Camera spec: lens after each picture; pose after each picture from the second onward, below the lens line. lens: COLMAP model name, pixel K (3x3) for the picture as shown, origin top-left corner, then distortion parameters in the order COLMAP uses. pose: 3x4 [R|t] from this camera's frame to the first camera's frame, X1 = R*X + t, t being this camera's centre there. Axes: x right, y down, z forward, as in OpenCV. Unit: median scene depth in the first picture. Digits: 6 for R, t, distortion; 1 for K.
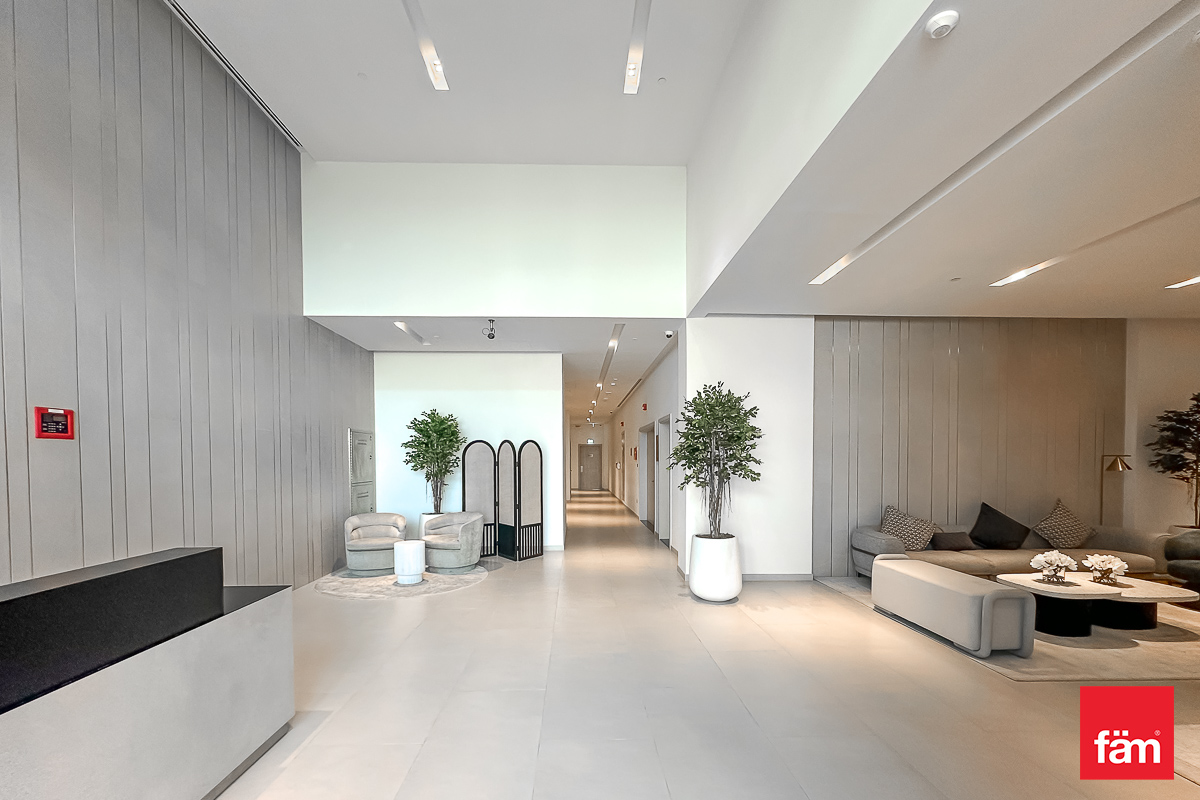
lens RADIAL K [[486.4, 0, 602.3], [0, 486.4, 474.8], [0, 0, 1]] dist [-0.004156, 0.001537]
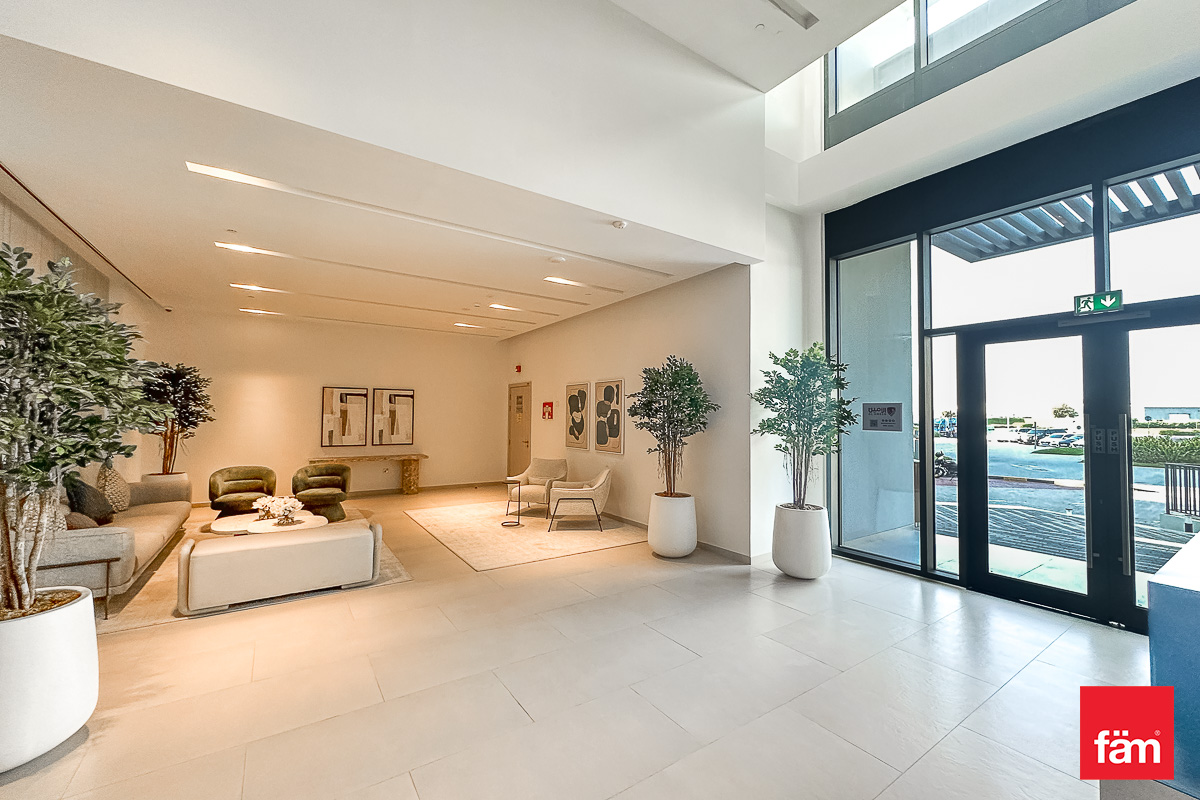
lens RADIAL K [[486.4, 0, 599.9], [0, 486.4, 398.2], [0, 0, 1]] dist [-0.004156, 0.001537]
pose [[-0.516571, 0.027836, 0.855792, -0.345164], [0.018775, 0.999599, -0.021180, -0.032041], [-0.856039, 0.005126, -0.516886, 0.669921]]
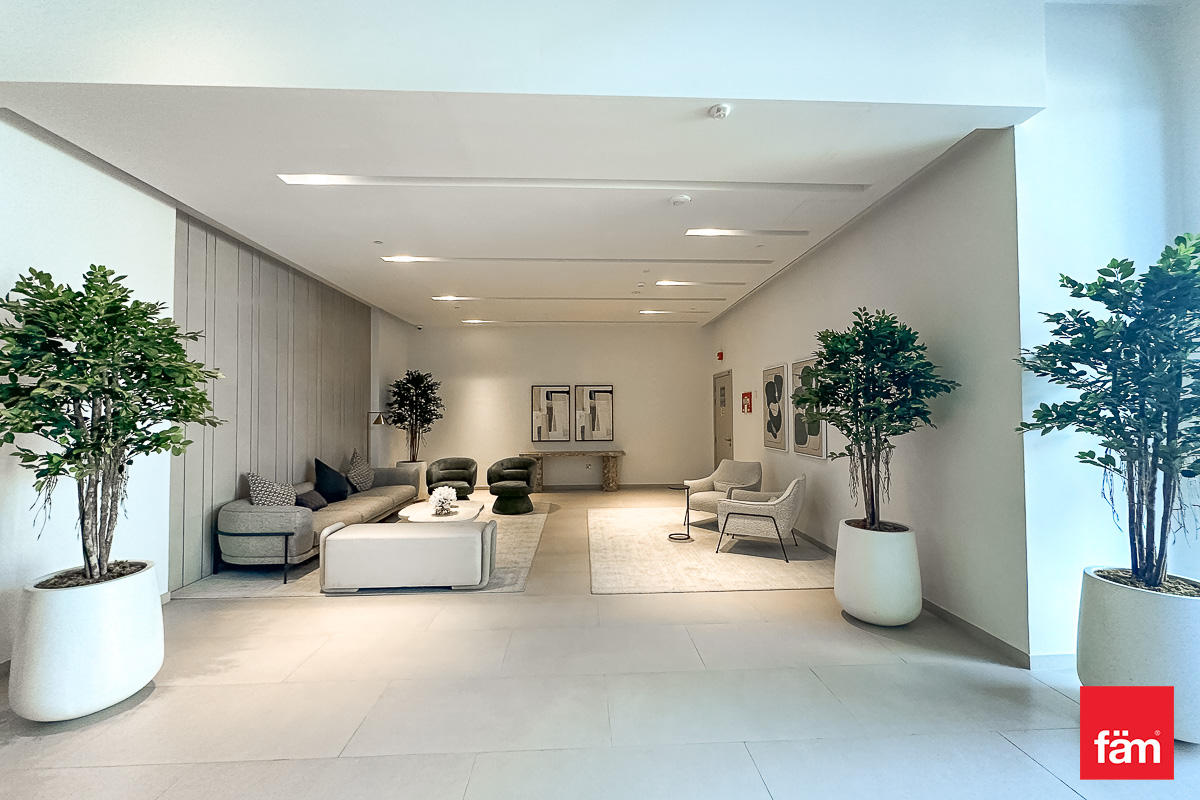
lens RADIAL K [[486.4, 0, 594.3], [0, 486.4, 397.7], [0, 0, 1]] dist [-0.004156, 0.001537]
pose [[0.009027, 0.032899, 0.999418, -0.224720], [0.037373, 0.998749, -0.033214, -0.014612], [-0.999261, 0.037651, 0.007787, 0.415812]]
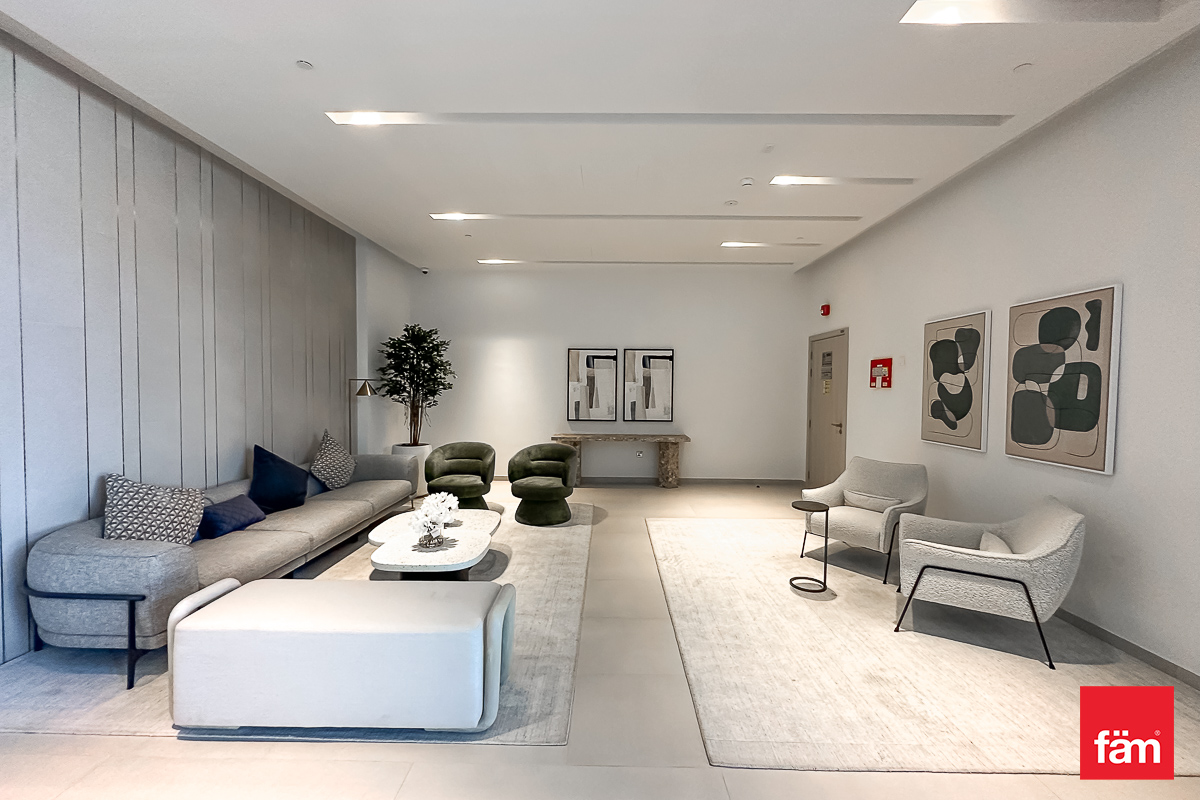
lens RADIAL K [[486.4, 0, 599.5], [0, 486.4, 398.5], [0, 0, 1]] dist [-0.004156, 0.001537]
pose [[0.055996, -0.024577, 0.998128, 0.131486], [0.020786, 0.999509, 0.023445, -0.015213], [-0.998215, 0.019434, 0.056480, 0.483504]]
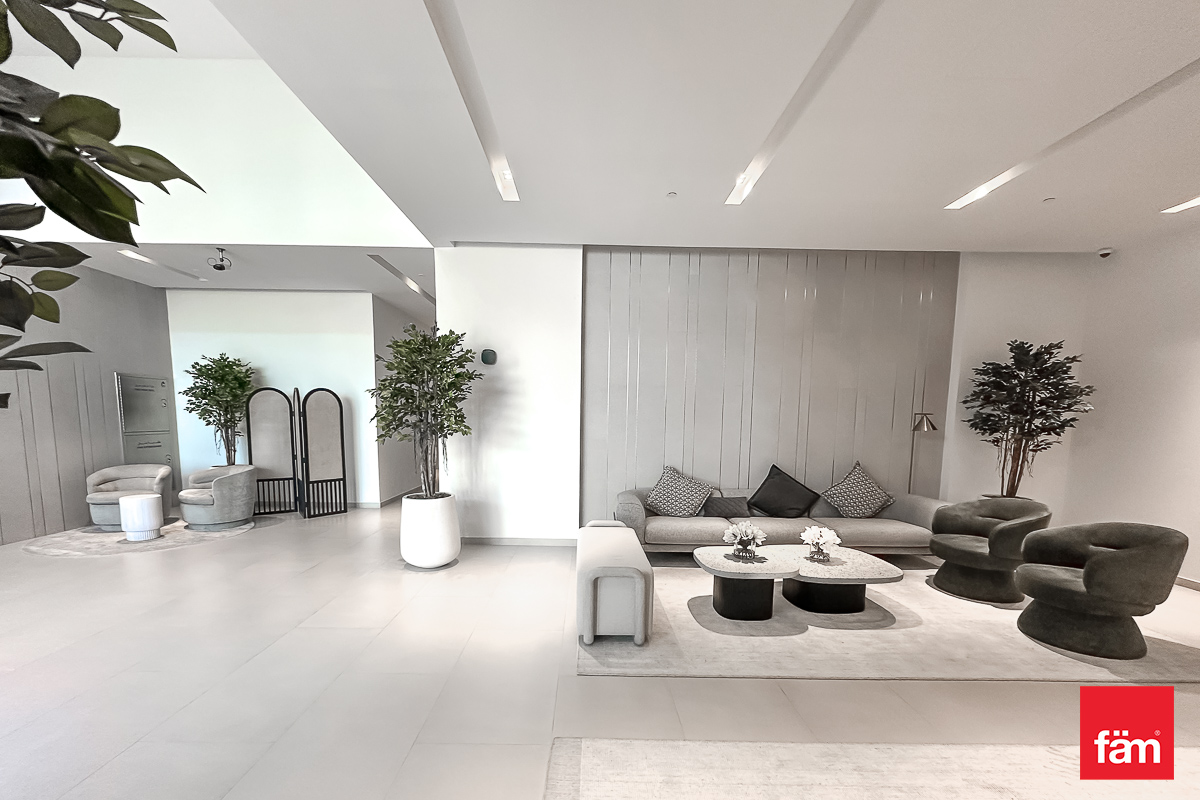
lens RADIAL K [[492.5, 0, 583.2], [0, 492.5, 475.6], [0, 0, 1]] dist [0.003024, -0.000222]
pose [[0.999542, 0.017909, -0.024396, 0.461382], [-0.015471, 0.995195, 0.096685, -0.005601], [0.026011, -0.096263, 0.995016, 0.085951]]
